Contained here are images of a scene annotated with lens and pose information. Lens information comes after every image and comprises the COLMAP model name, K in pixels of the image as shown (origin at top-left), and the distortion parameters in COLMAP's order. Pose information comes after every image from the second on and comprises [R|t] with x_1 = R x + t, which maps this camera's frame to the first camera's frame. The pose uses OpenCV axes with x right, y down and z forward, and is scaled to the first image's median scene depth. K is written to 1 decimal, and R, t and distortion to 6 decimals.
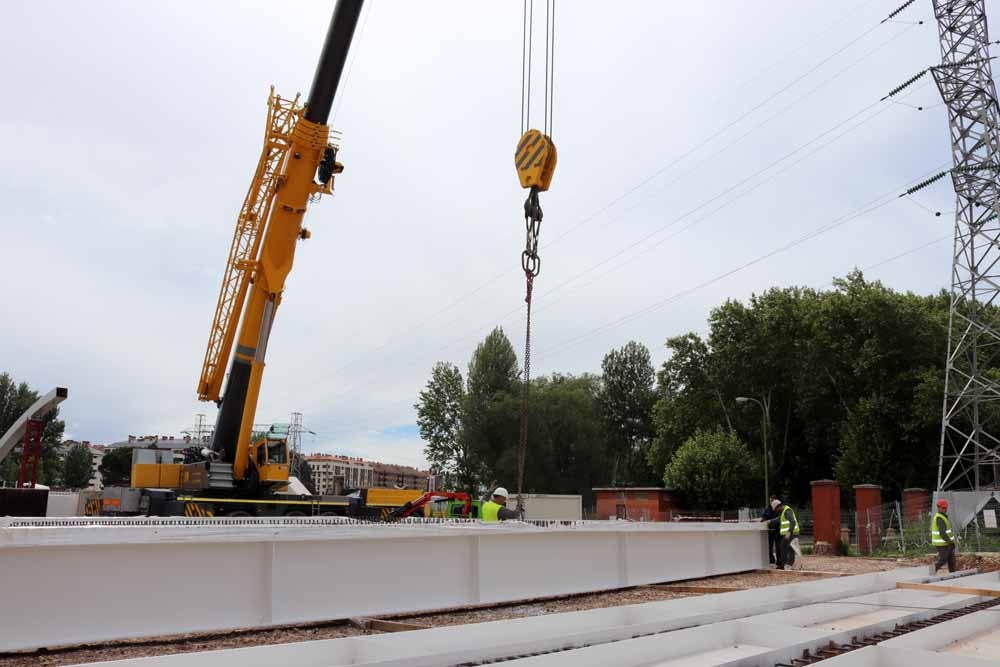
lens RADIAL K [[820.2, 0, 500.0], [0, 820.2, 333.5], [0, 0, 1]] dist [-0.162992, 0.133779]
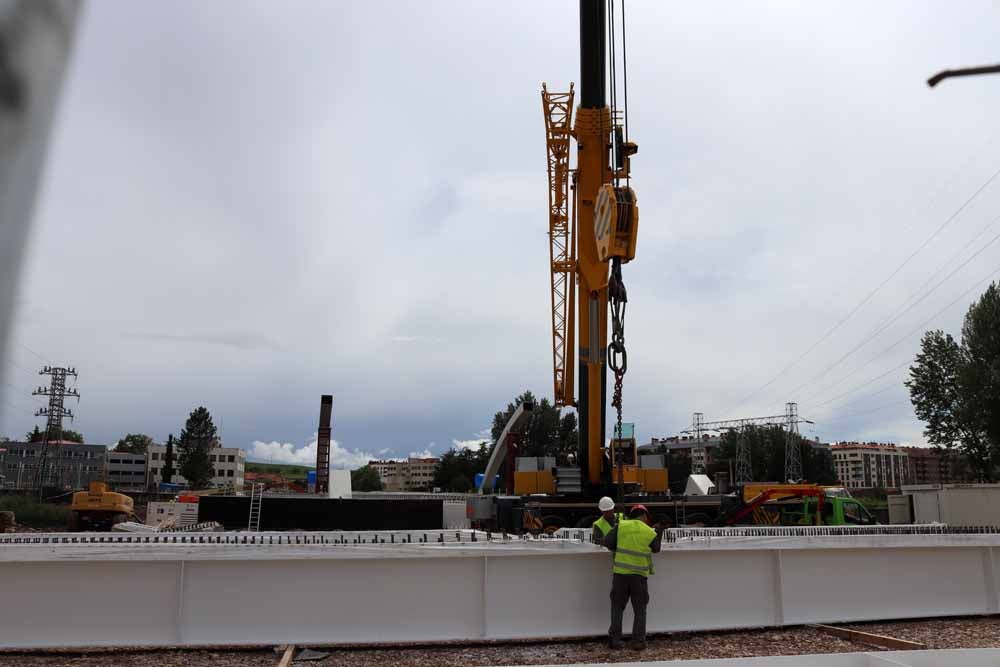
lens RADIAL K [[822.6, 0, 500.0], [0, 822.6, 333.5], [0, 0, 1]] dist [-0.166091, 0.145548]
pose [[0.803844, -0.127560, -0.581002, 0.116727], [0.132048, 0.990632, -0.034800, 0.012301], [0.579998, -0.048746, 0.813158, 0.079869]]
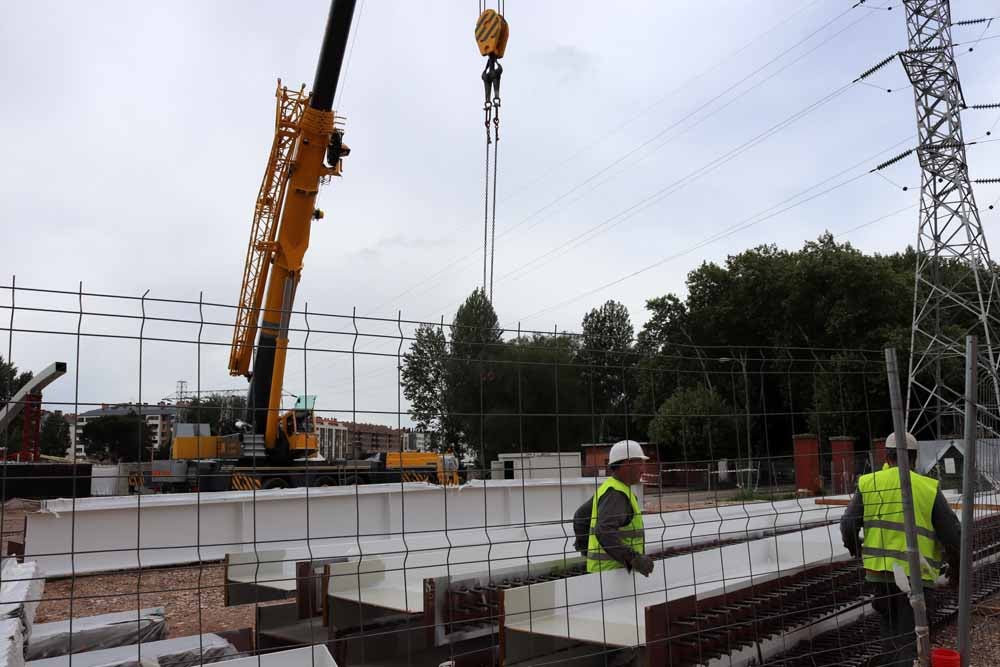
lens RADIAL K [[820.2, 0, 500.0], [0, 820.2, 333.5], [0, 0, 1]] dist [-0.162992, 0.133779]
pose [[0.998996, -0.023086, 0.038396, -0.034555], [0.020985, 0.998307, 0.054247, -0.015589], [-0.039584, -0.053387, 0.997789, -0.054269]]
